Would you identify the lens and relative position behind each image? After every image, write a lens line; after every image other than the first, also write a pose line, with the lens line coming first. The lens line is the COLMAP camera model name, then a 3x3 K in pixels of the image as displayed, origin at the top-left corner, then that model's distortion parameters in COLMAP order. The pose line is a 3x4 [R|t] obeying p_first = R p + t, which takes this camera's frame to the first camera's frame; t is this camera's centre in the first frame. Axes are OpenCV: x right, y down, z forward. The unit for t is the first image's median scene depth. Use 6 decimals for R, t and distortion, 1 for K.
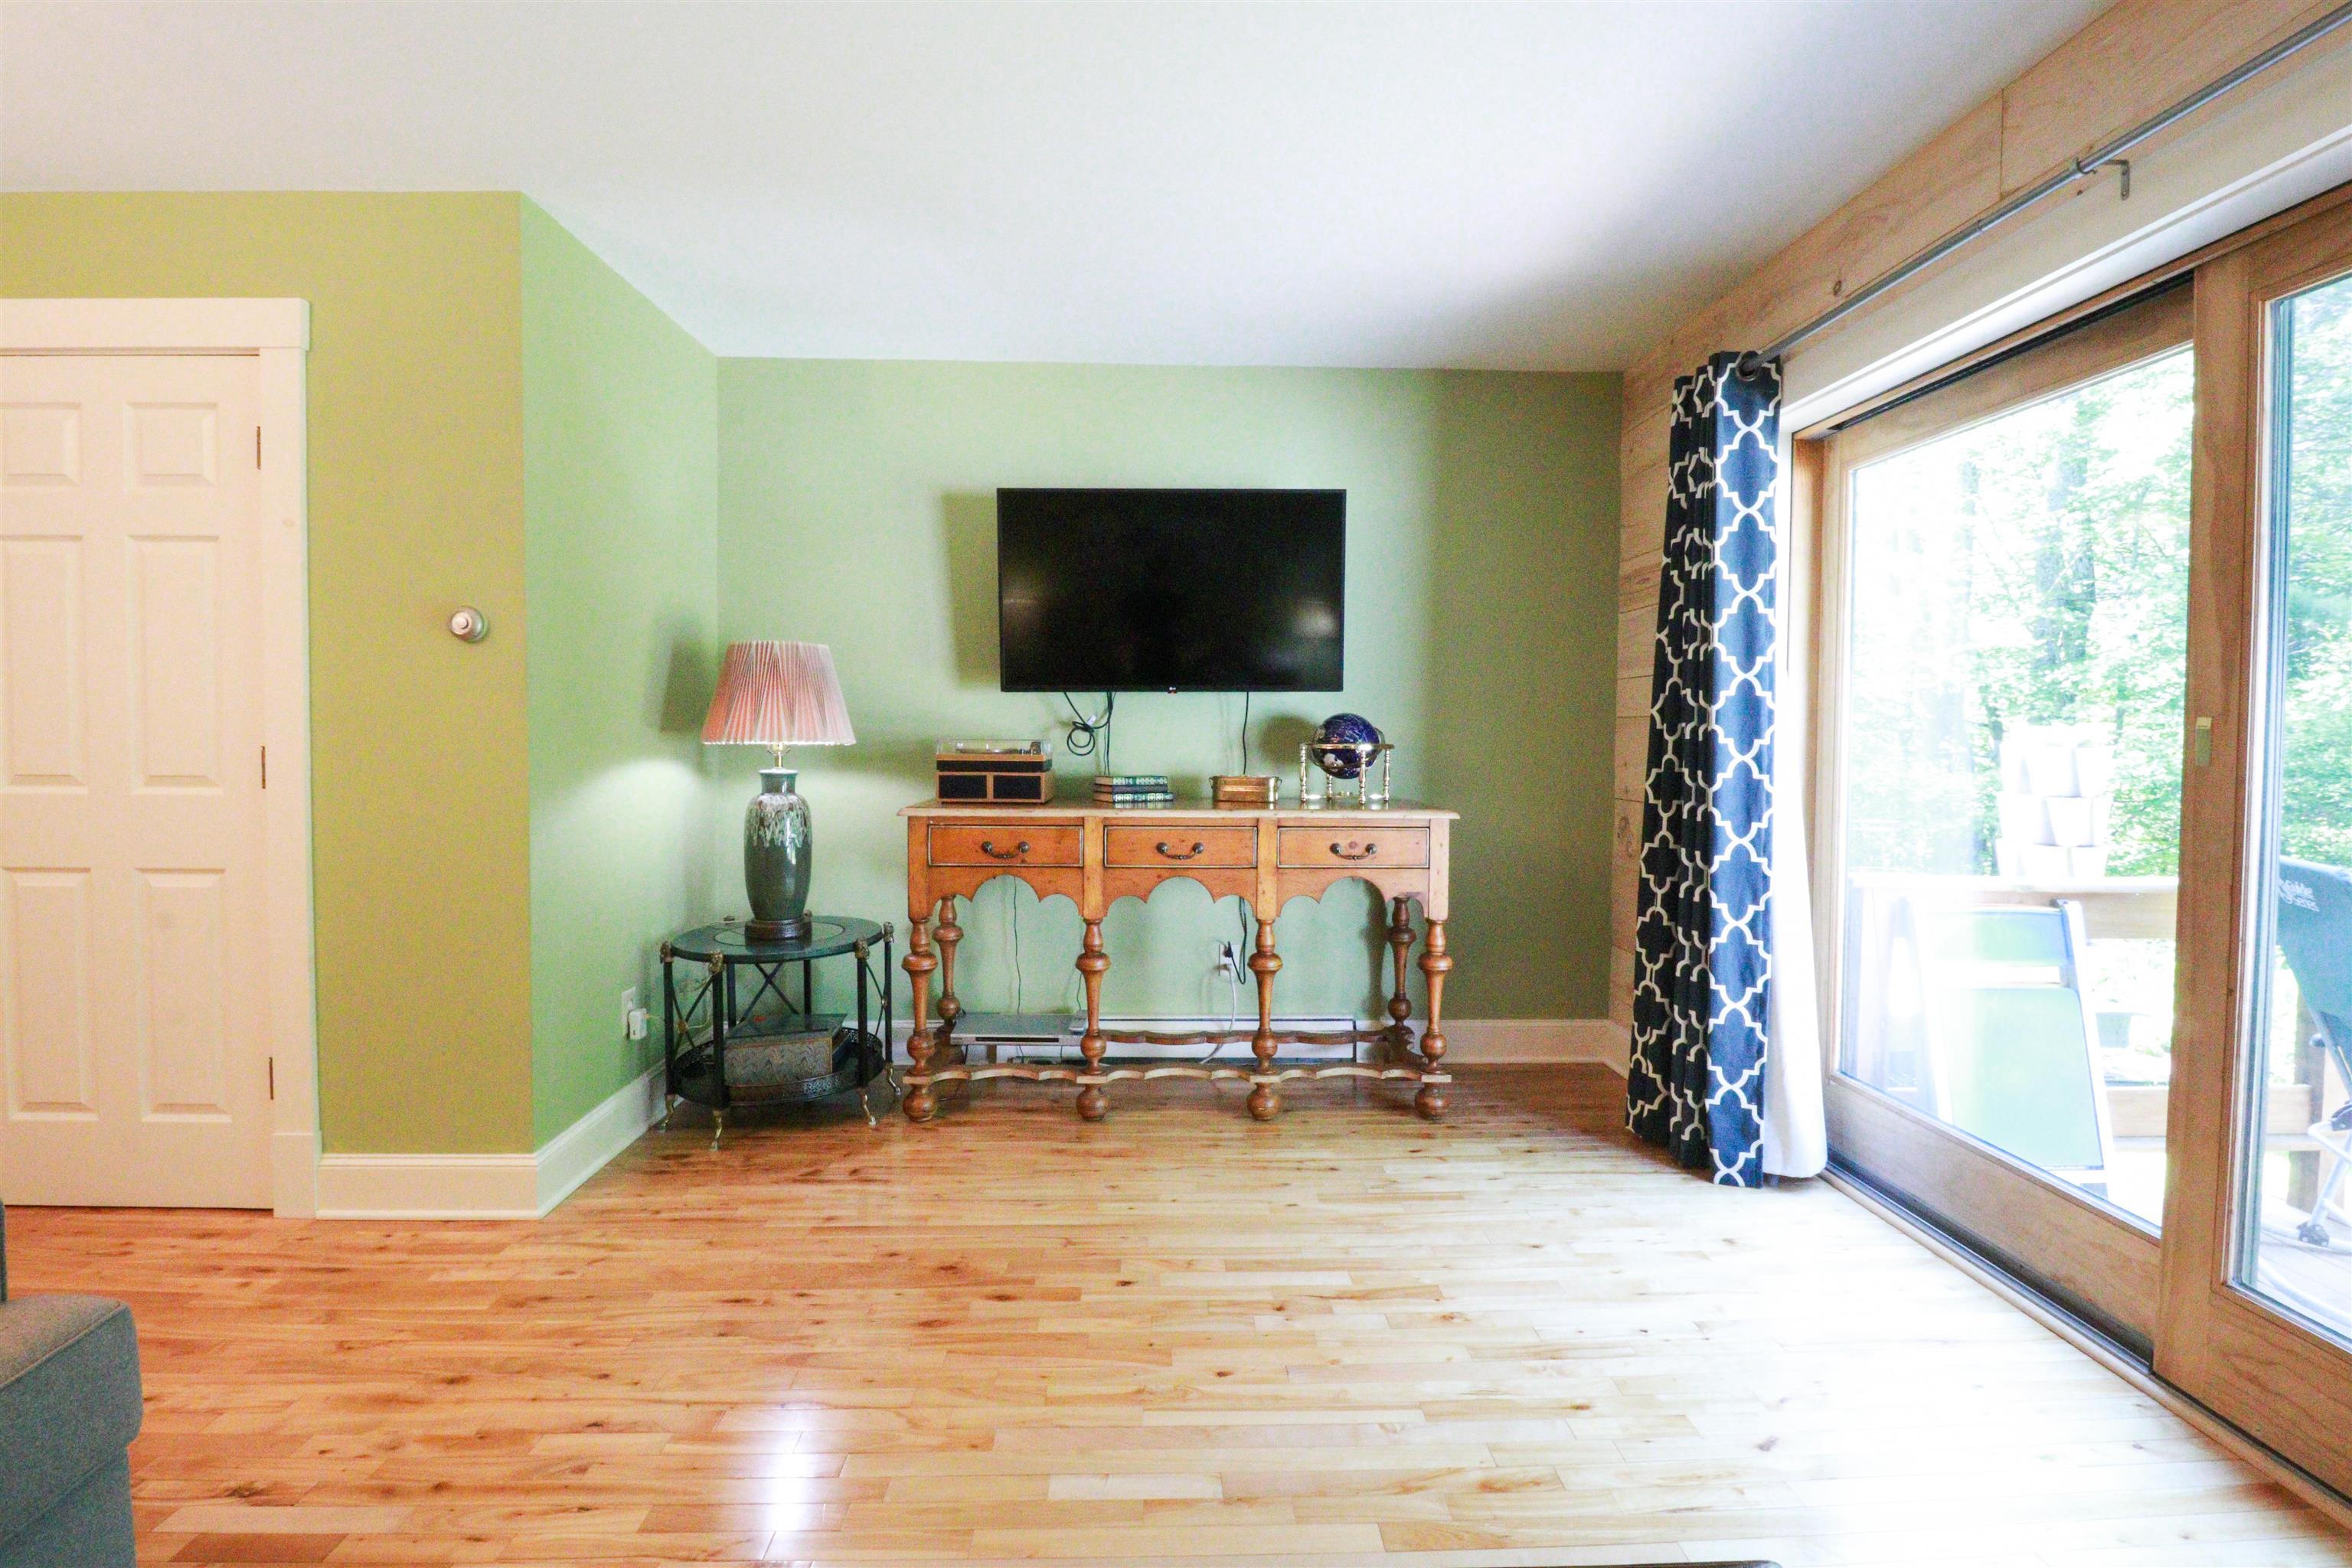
lens RADIAL K [[1097.5, 0, 1165.7], [0, 1097.5, 775.7], [0, 0, 1]] dist [-0.008203, -0.003247]
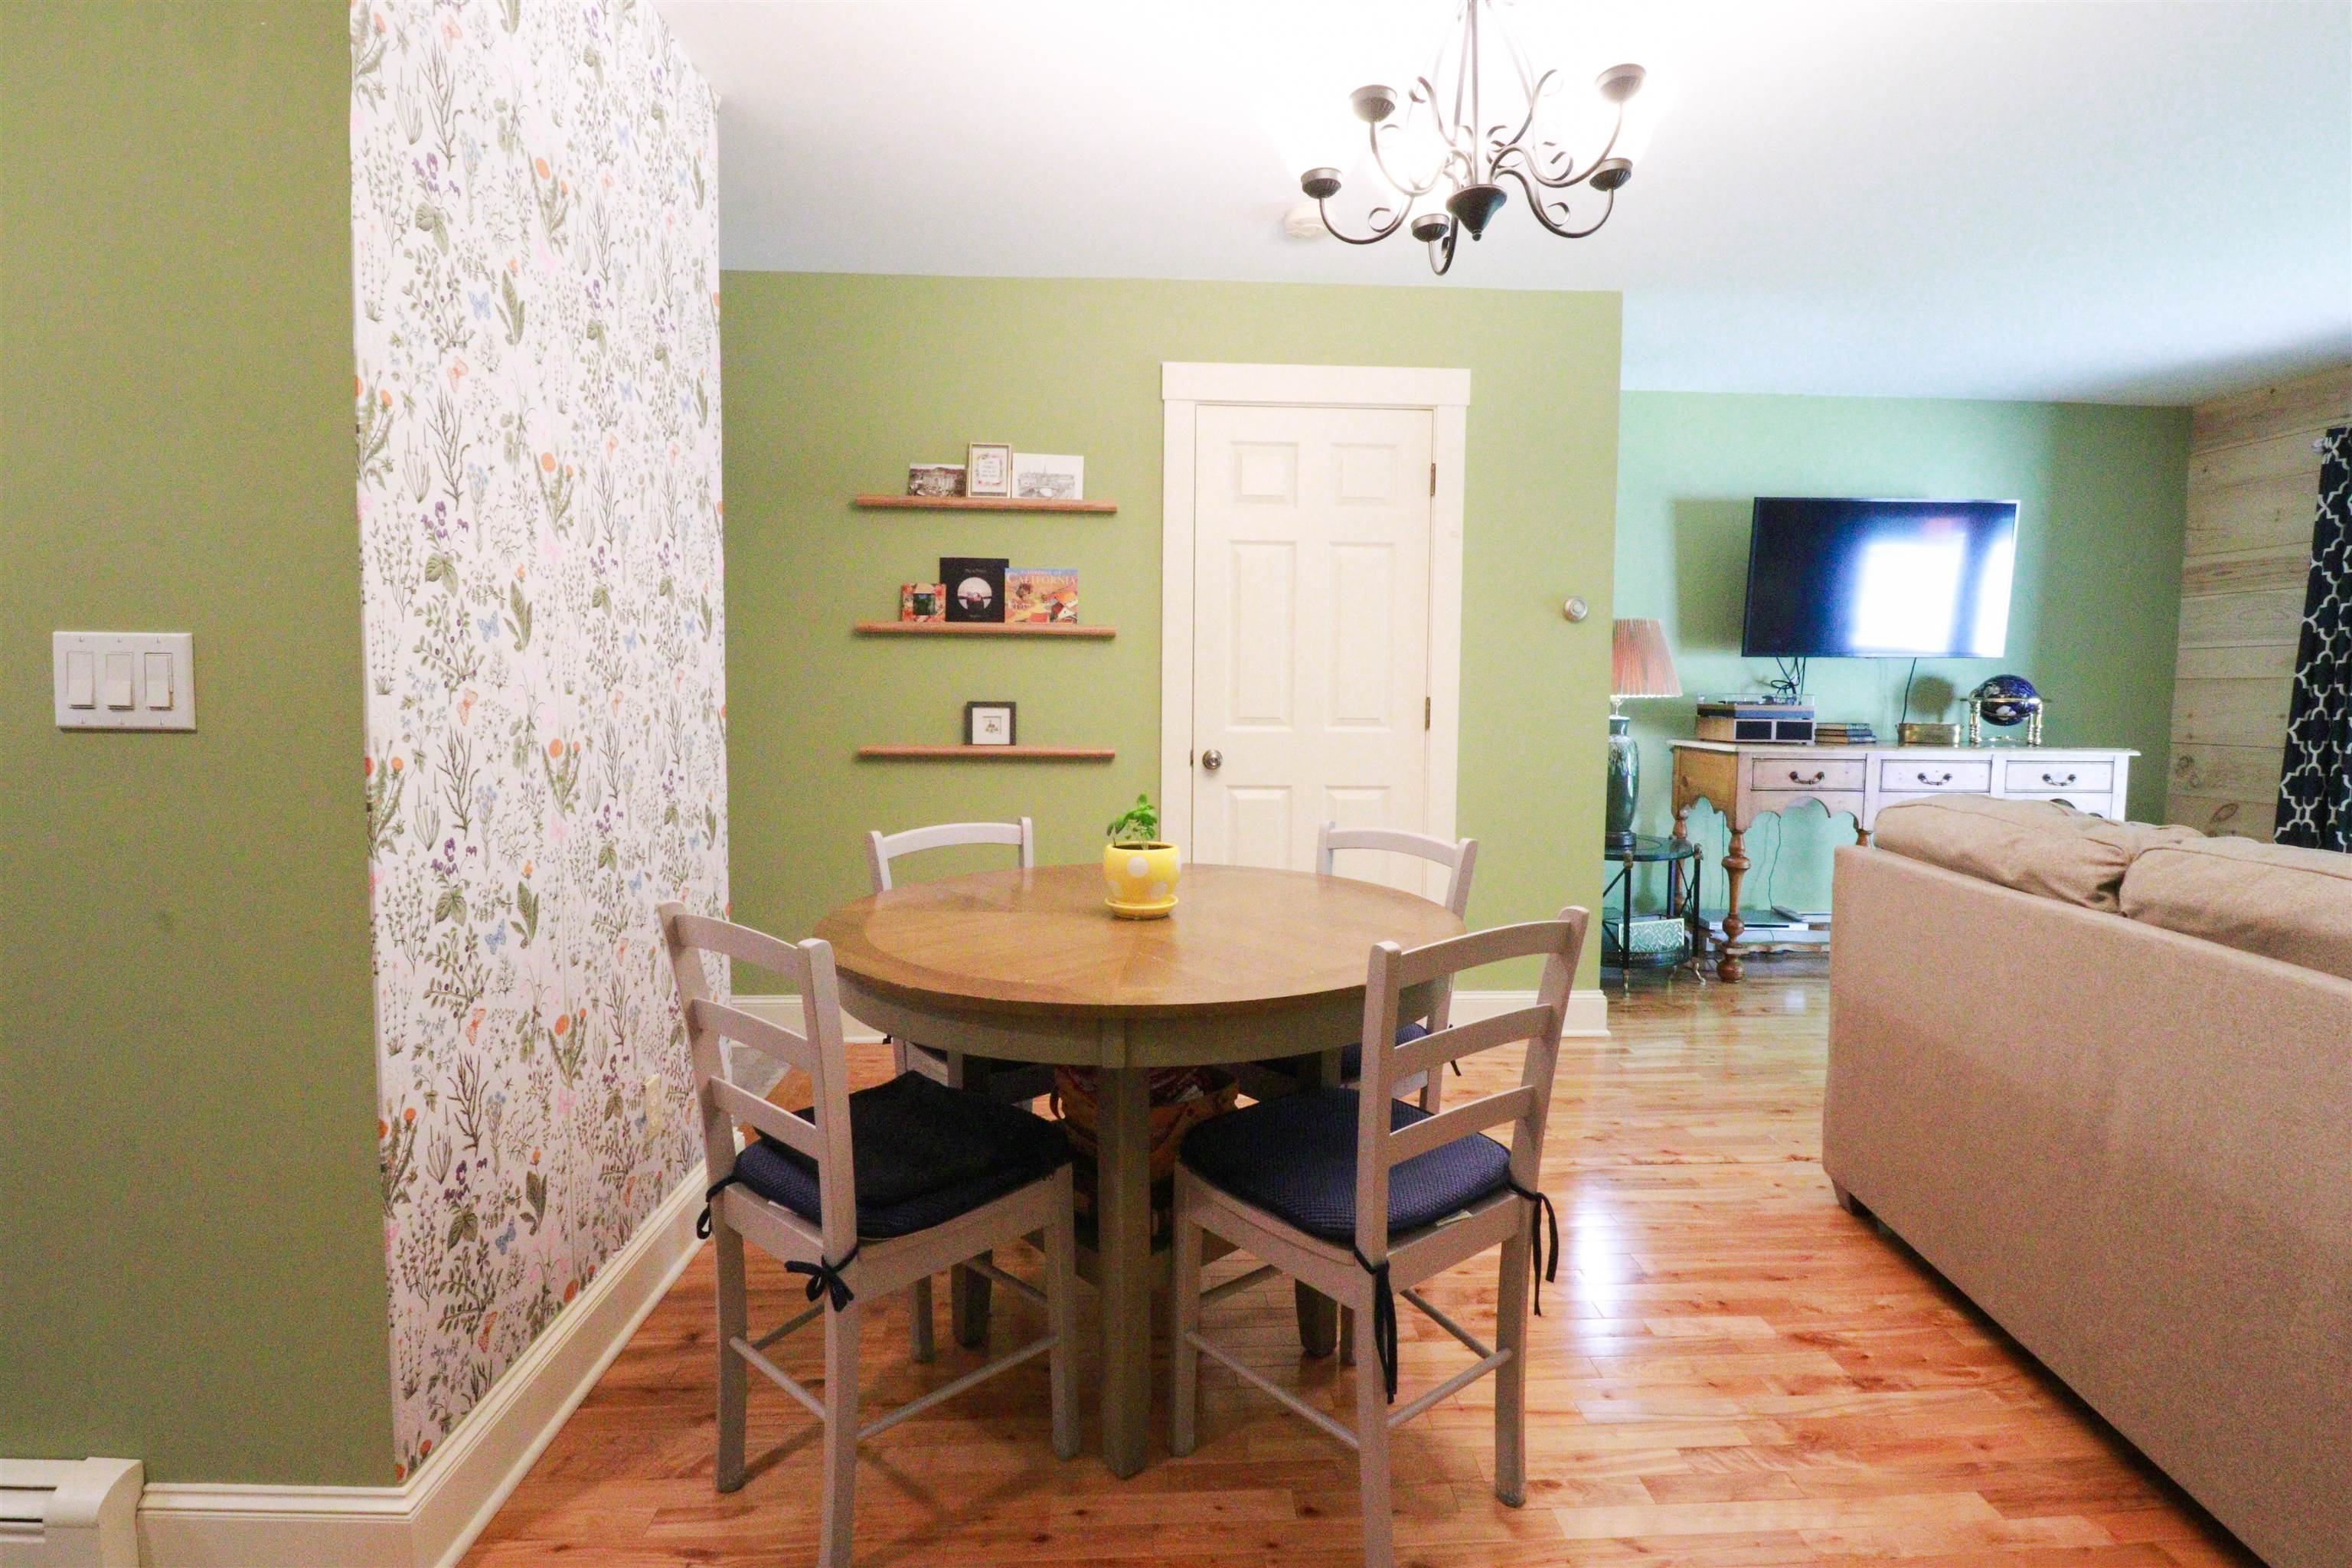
lens RADIAL K [[1097.5, 0, 1185.0], [0, 1097.5, 781.8], [0, 0, 1]] dist [-0.008203, -0.003247]
pose [[0.999914, 0.002110, 0.012942, -0.902105], [-0.002720, 0.998875, 0.047339, 0.011916], [-0.012827, -0.047370, 0.998795, -0.306244]]
